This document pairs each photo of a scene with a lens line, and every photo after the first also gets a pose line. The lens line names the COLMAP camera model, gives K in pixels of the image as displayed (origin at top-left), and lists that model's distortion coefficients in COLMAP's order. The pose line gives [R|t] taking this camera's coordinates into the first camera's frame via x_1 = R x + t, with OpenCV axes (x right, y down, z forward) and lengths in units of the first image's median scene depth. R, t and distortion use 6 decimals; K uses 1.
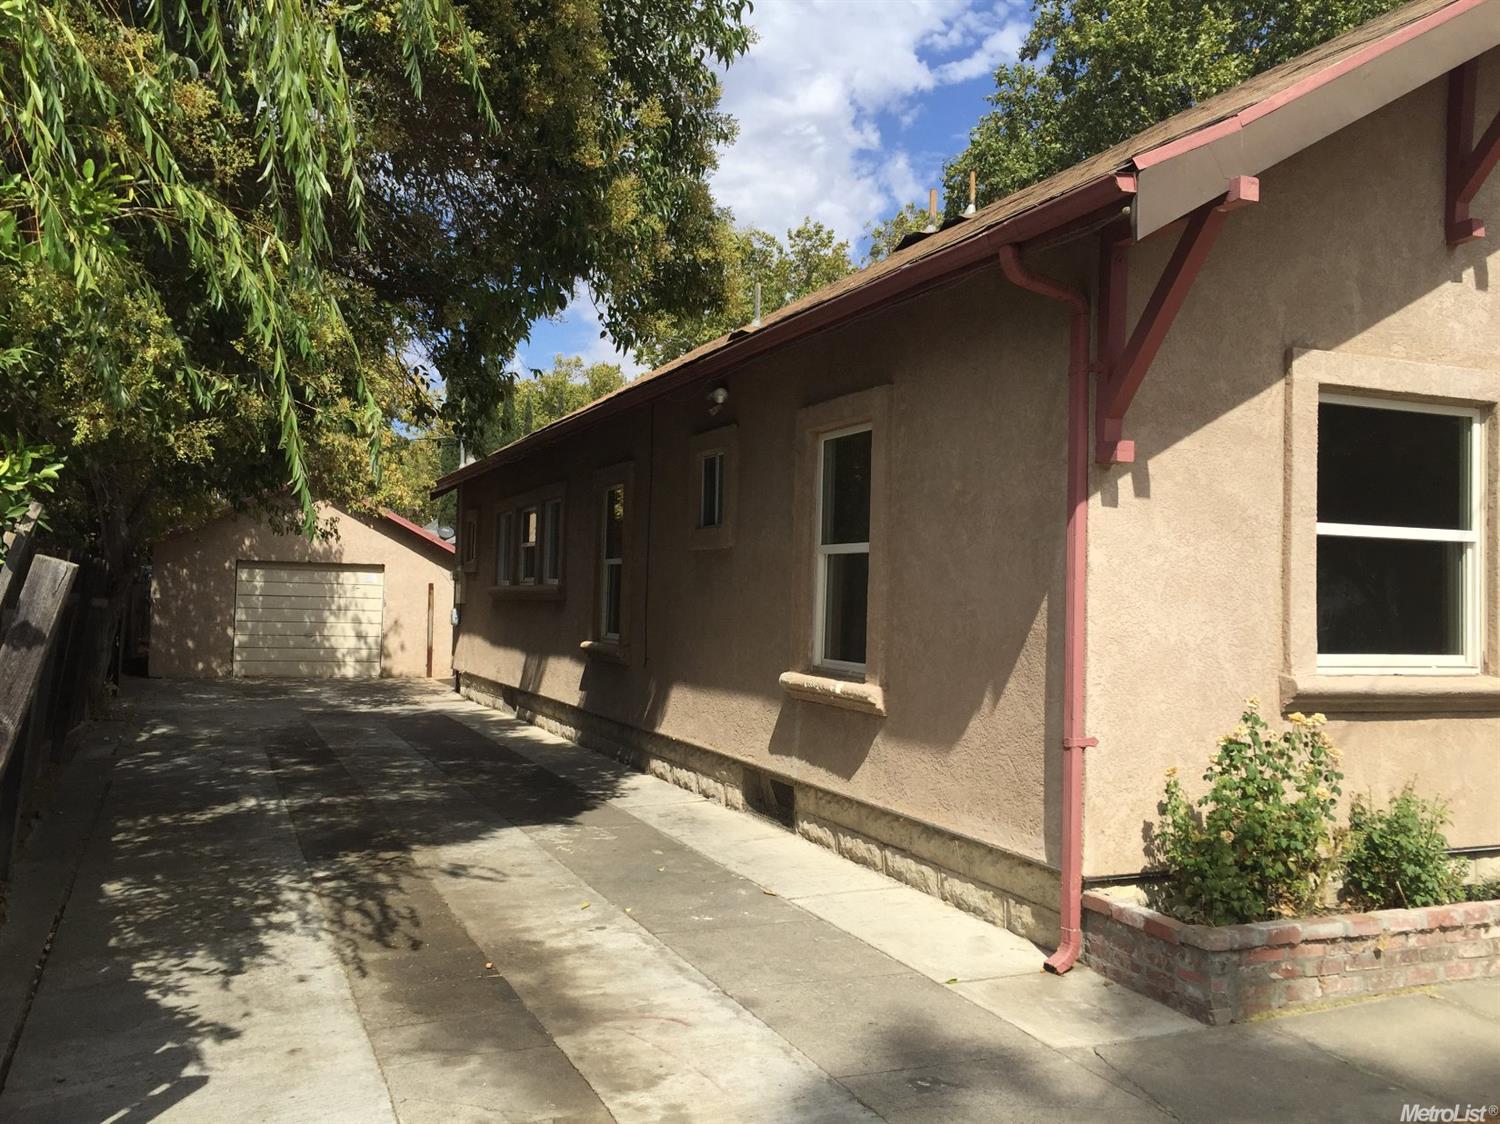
lens RADIAL K [[1305.0, 0, 750.3], [0, 1305.0, 544.5], [0, 0, 1]] dist [0.080337, -0.107798]
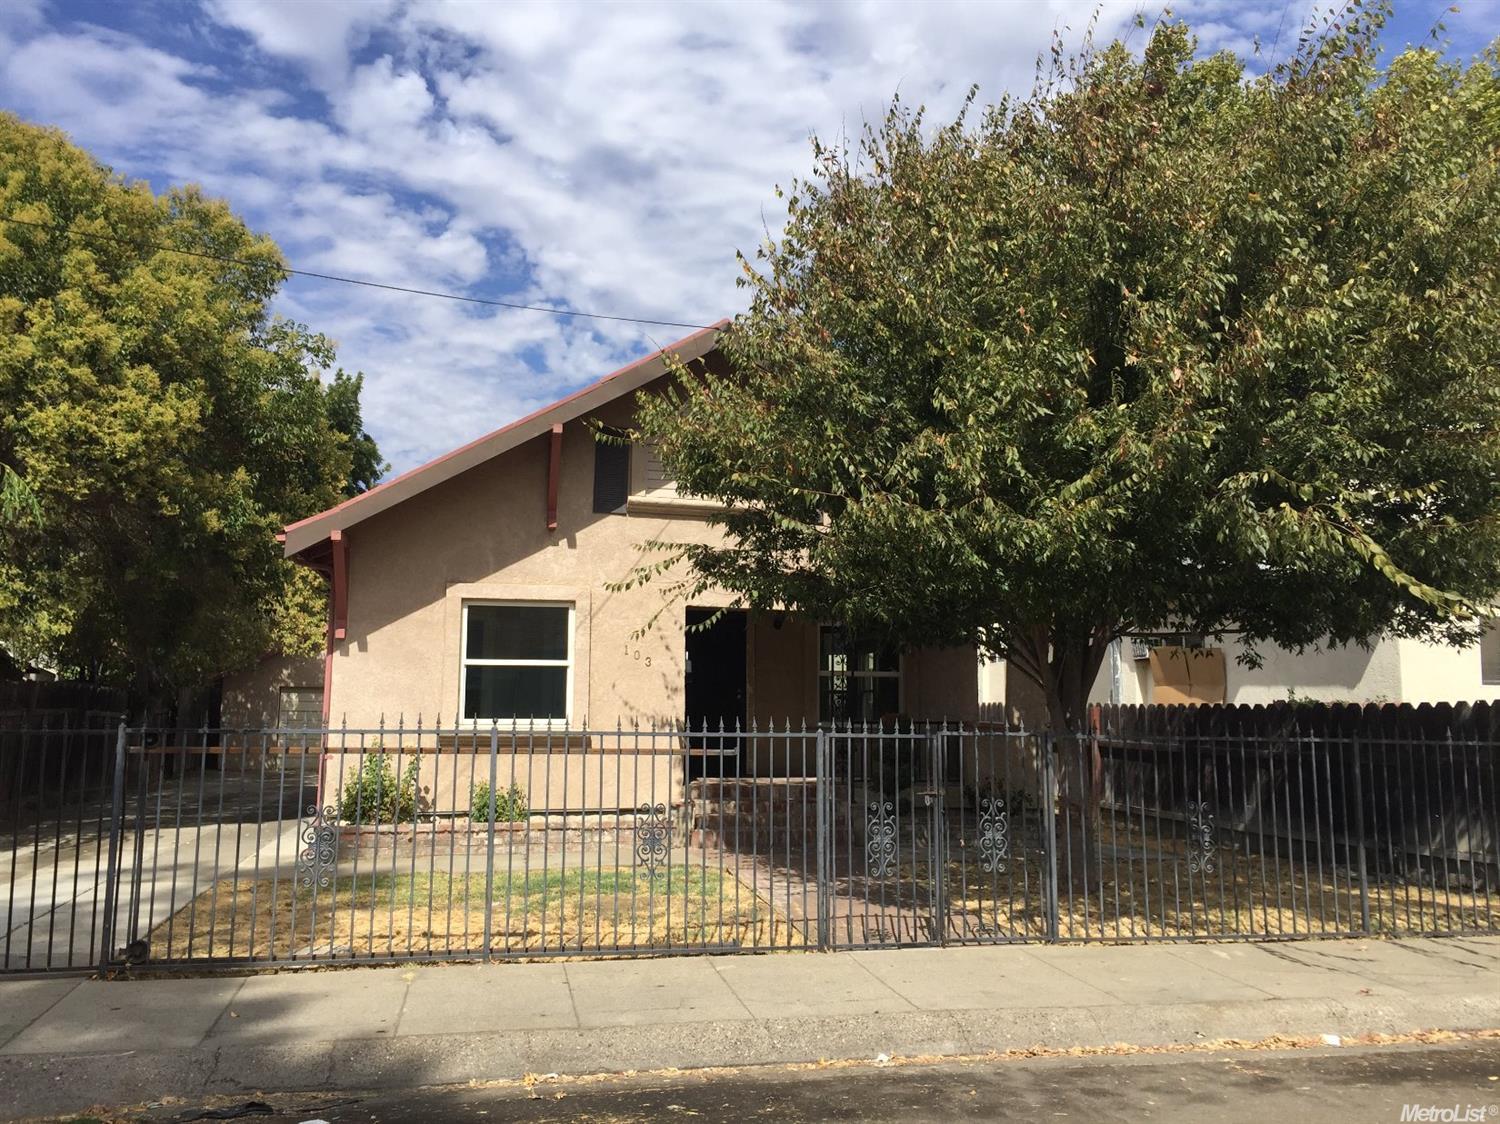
lens RADIAL K [[1305.0, 0, 750.3], [0, 1305.0, 544.5], [0, 0, 1]] dist [0.080337, -0.107798]
pose [[0.983099, -0.037234, -0.179250, 1.287956], [0.021202, 0.995667, -0.090536, 0.000717], [0.181844, 0.085206, 0.979629, -1.092760]]
